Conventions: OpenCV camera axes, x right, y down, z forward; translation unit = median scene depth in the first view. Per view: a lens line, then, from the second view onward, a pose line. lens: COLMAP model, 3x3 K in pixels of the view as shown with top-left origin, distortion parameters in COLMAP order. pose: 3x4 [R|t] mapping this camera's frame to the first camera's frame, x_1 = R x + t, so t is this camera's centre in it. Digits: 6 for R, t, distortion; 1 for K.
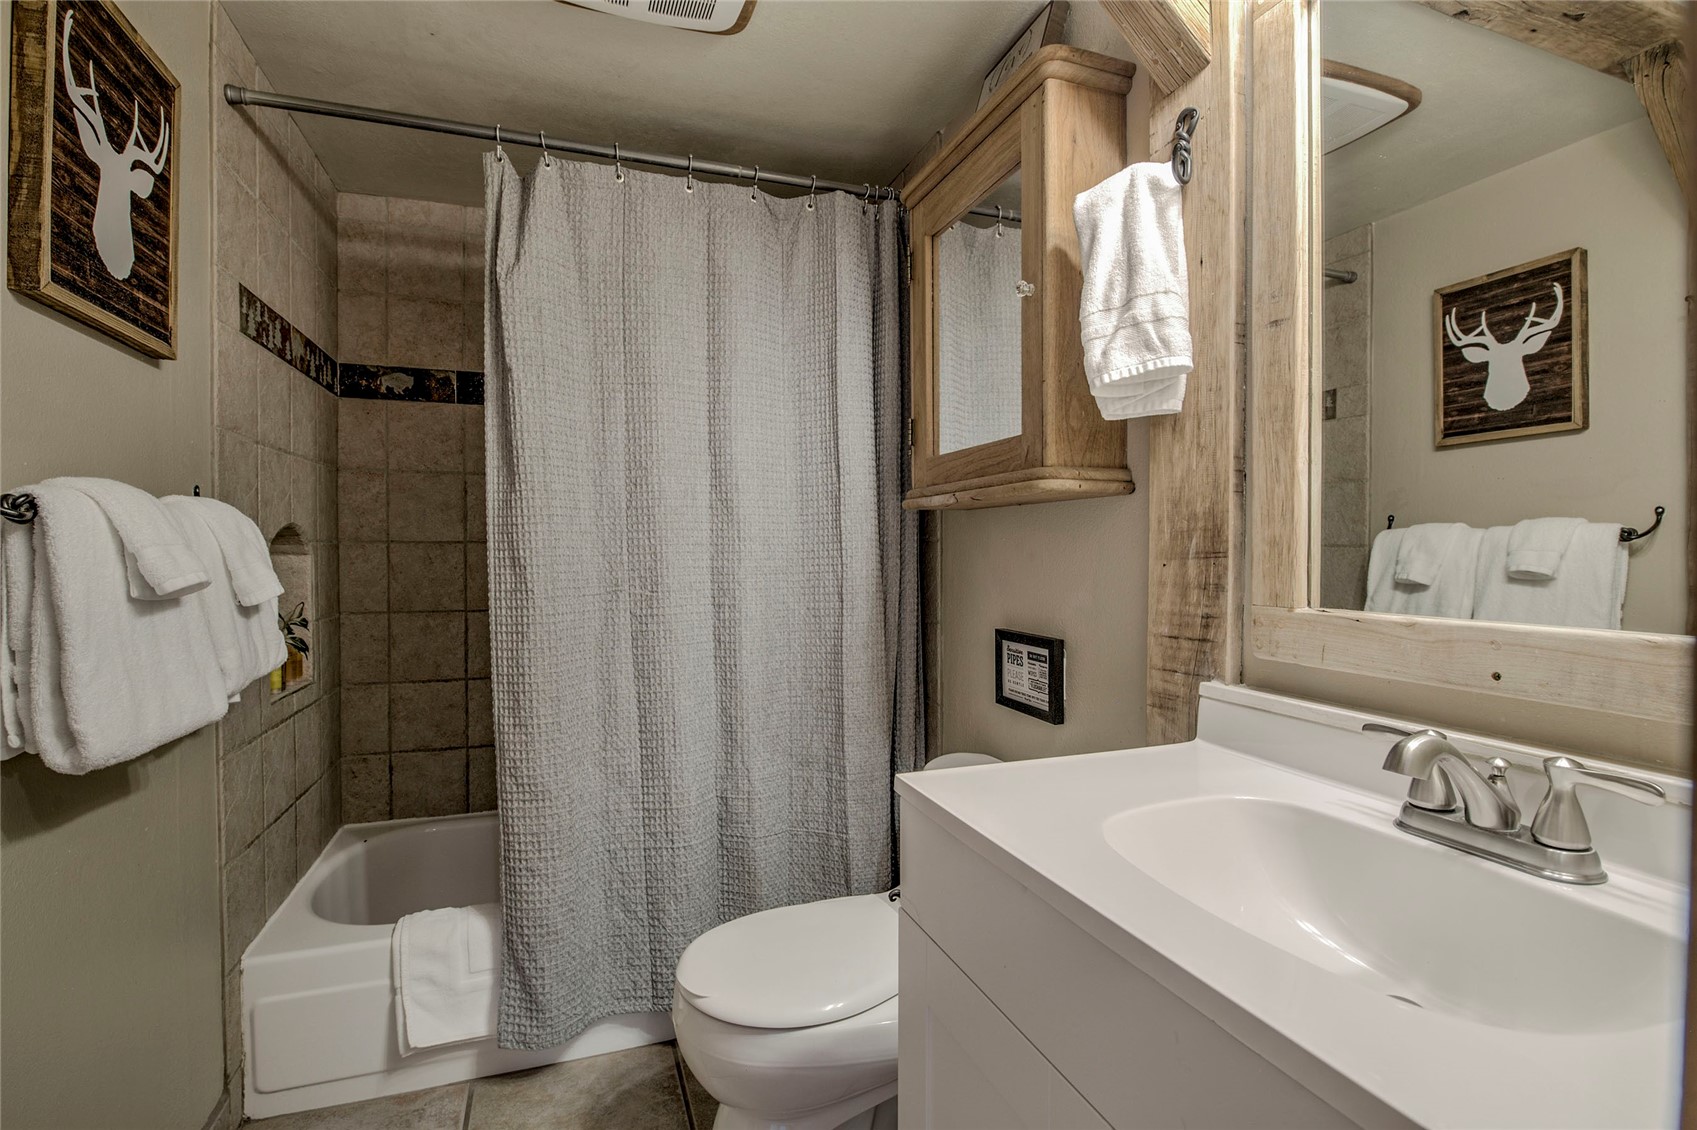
lens RADIAL K [[775.4, 0, 832.7], [0, 775.4, 561.6], [0, 0, 1]] dist [-0.013520, -0.001552]
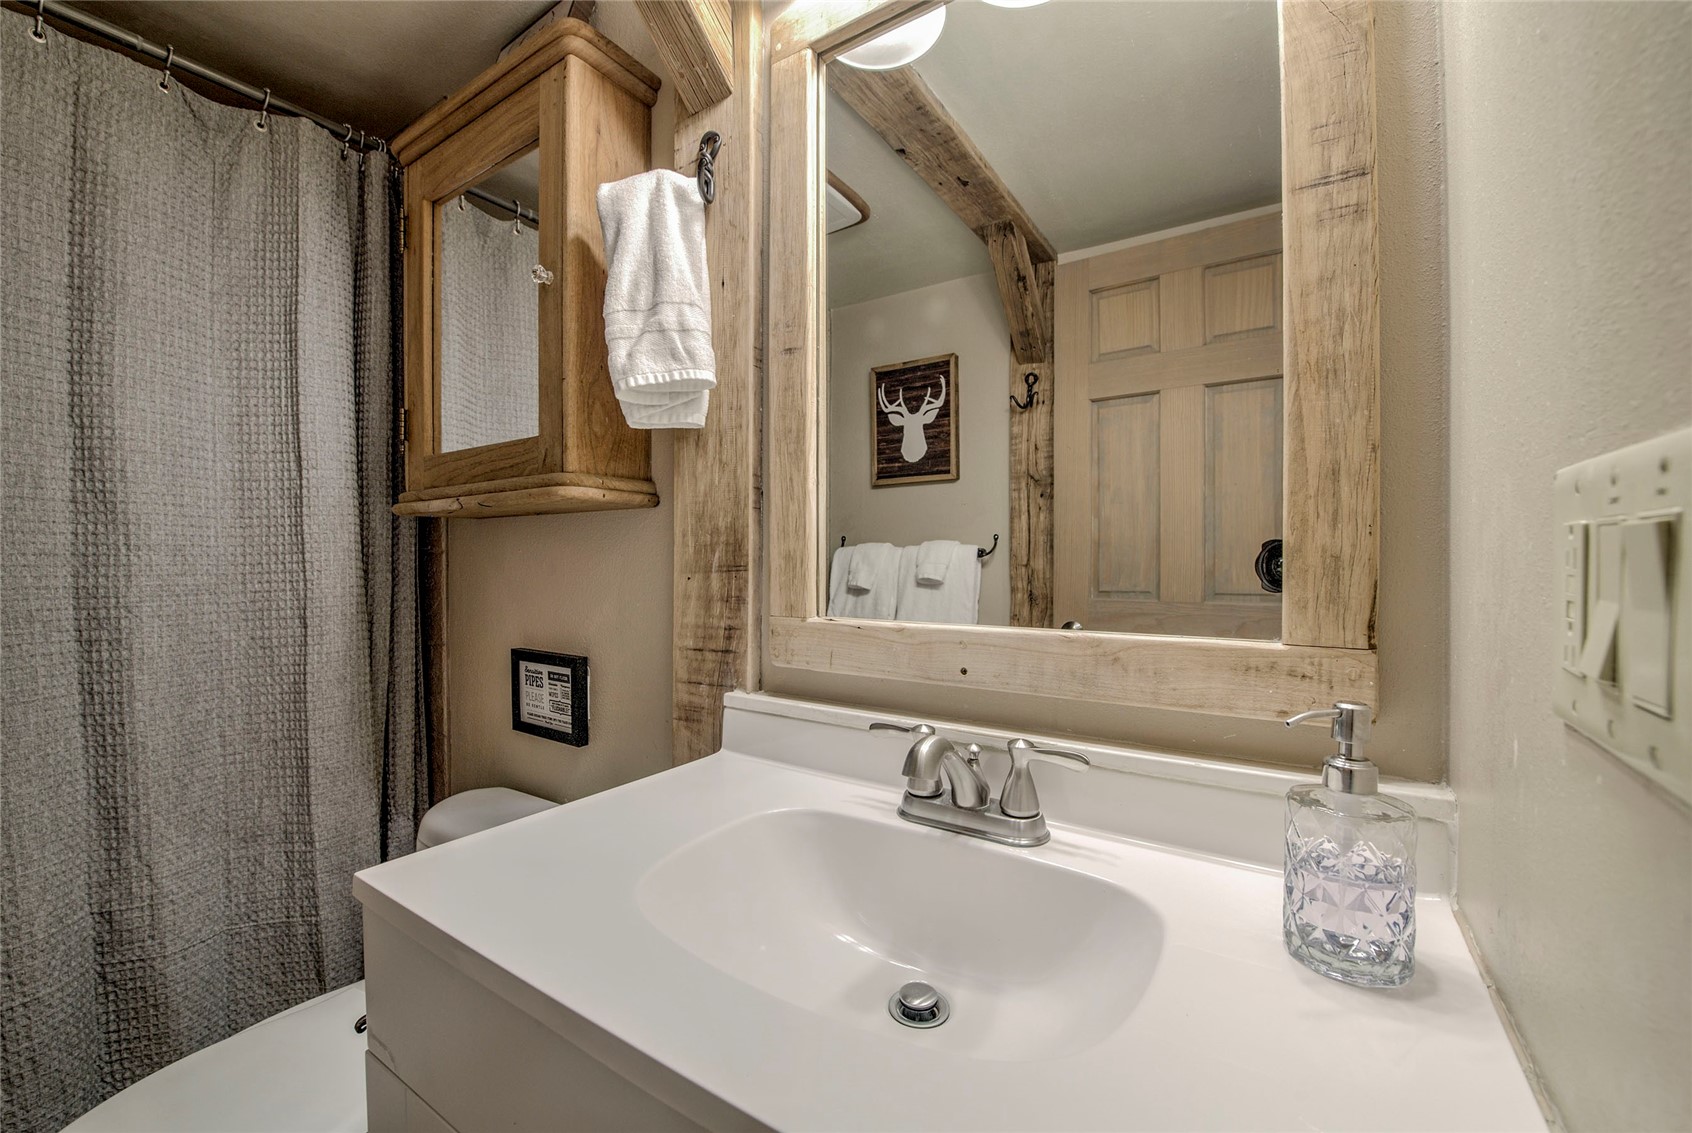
lens RADIAL K [[684.7, 0, 841.9], [0, 684.7, 568.6], [0, 0, 1]] dist [-0.017873, -0.002067]
pose [[0.797622, -0.003616, 0.603147, 0.035343], [0.007267, 0.999967, -0.003616, -0.002576], [-0.603114, 0.007267, 0.797622, 0.117856]]
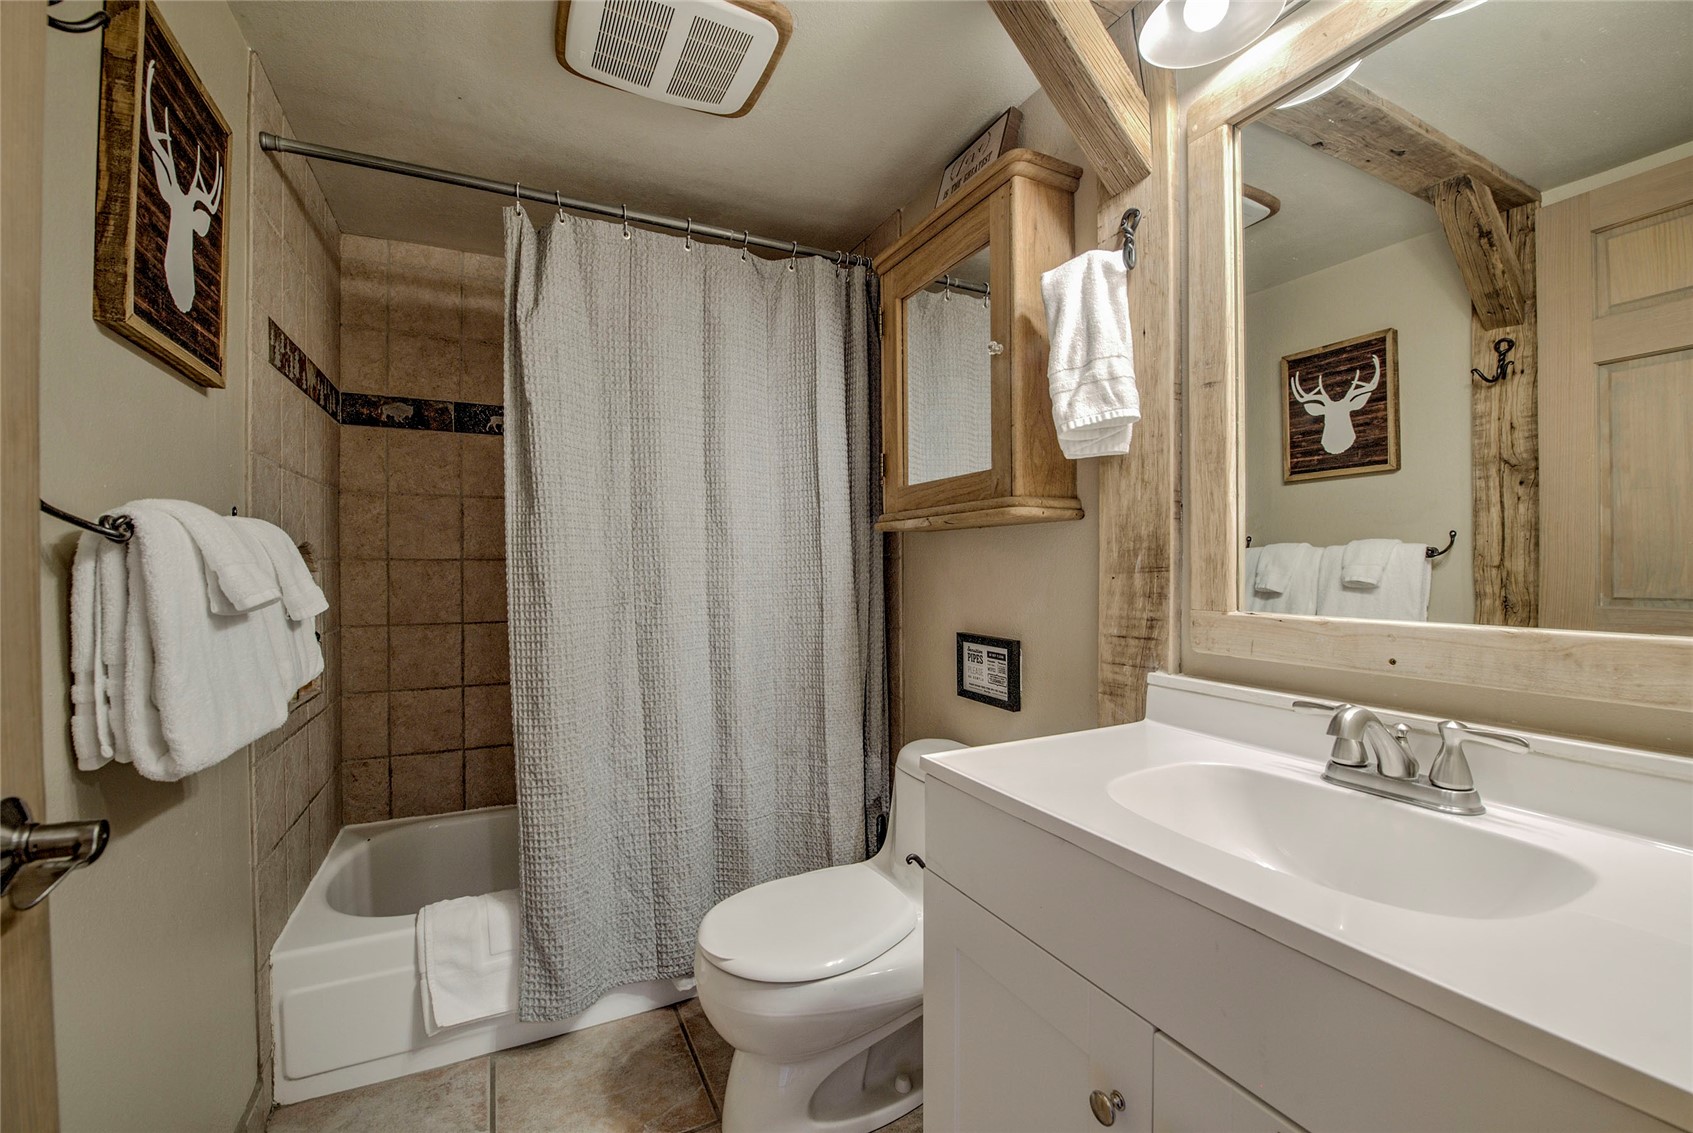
lens RADIAL K [[685.1, 0, 839.5], [0, 685.1, 569.1], [0, 0, 1]] dist [-0.017873, -0.002067]
pose [[0.993097, -0.003204, 0.117252, -0.088850], [0.004393, 0.999942, -0.009882, -0.000438], [-0.117214, 0.010329, 0.993053, -0.015541]]
